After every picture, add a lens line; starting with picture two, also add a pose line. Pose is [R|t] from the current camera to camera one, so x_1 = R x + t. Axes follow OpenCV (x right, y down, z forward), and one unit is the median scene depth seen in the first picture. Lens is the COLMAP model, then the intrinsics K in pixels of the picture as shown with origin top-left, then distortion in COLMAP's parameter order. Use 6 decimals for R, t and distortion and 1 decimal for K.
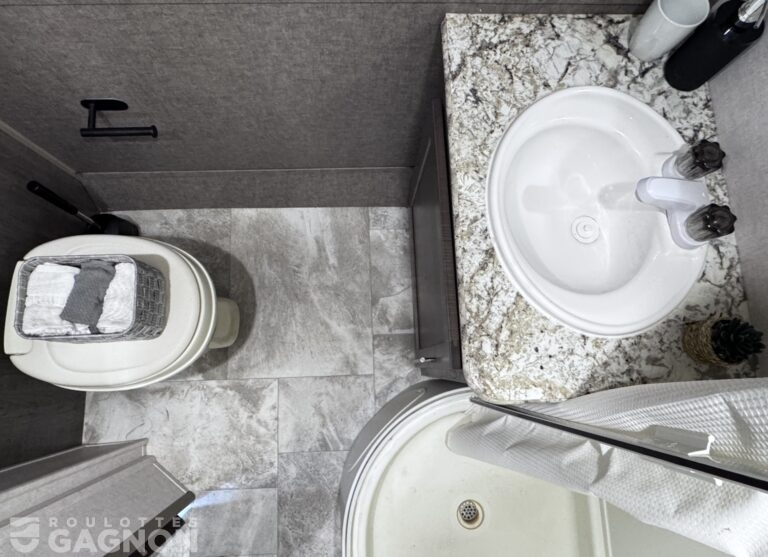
lens RADIAL K [[461.5, 0, 379.6], [0, 461.5, 281.5], [0, 0, 1]] dist [-0.003238, -0.001009]
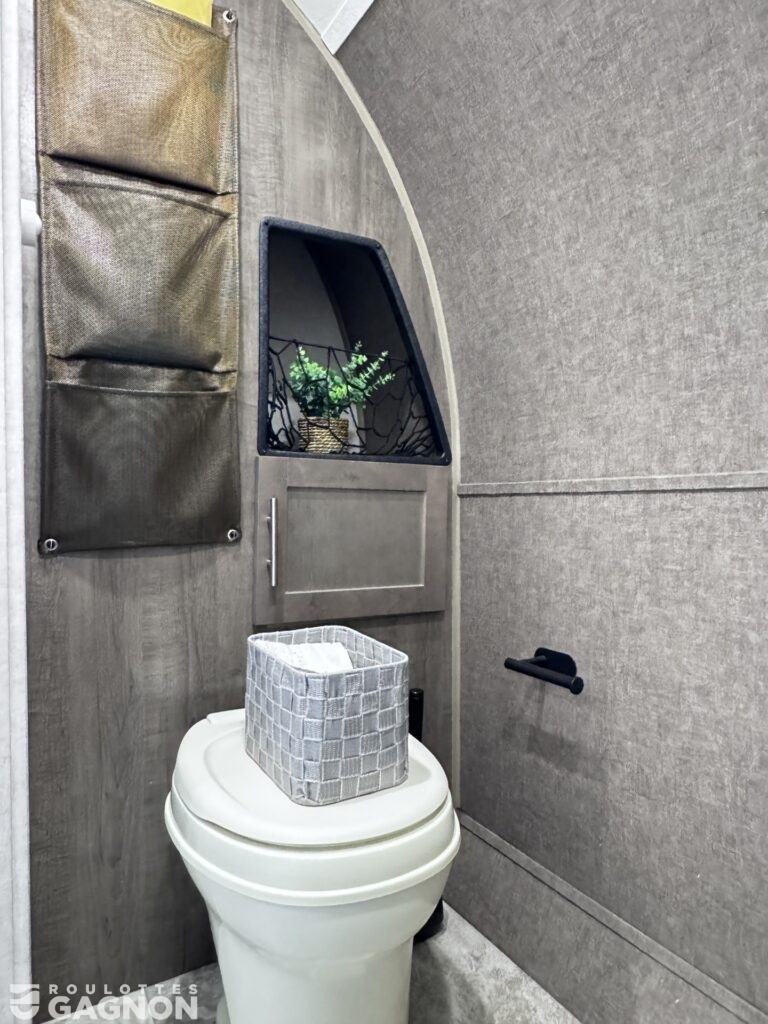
lens RADIAL K [[650.6, 0, 392.7], [0, 650.6, 509.8], [0, 0, 1]] dist [-0.007042, -0.000233]
pose [[0.486795, -0.043075, -0.872453, 0.245168], [-0.856836, 0.170707, -0.486509, 0.355440], [0.169891, 0.984380, 0.046191, 0.692388]]
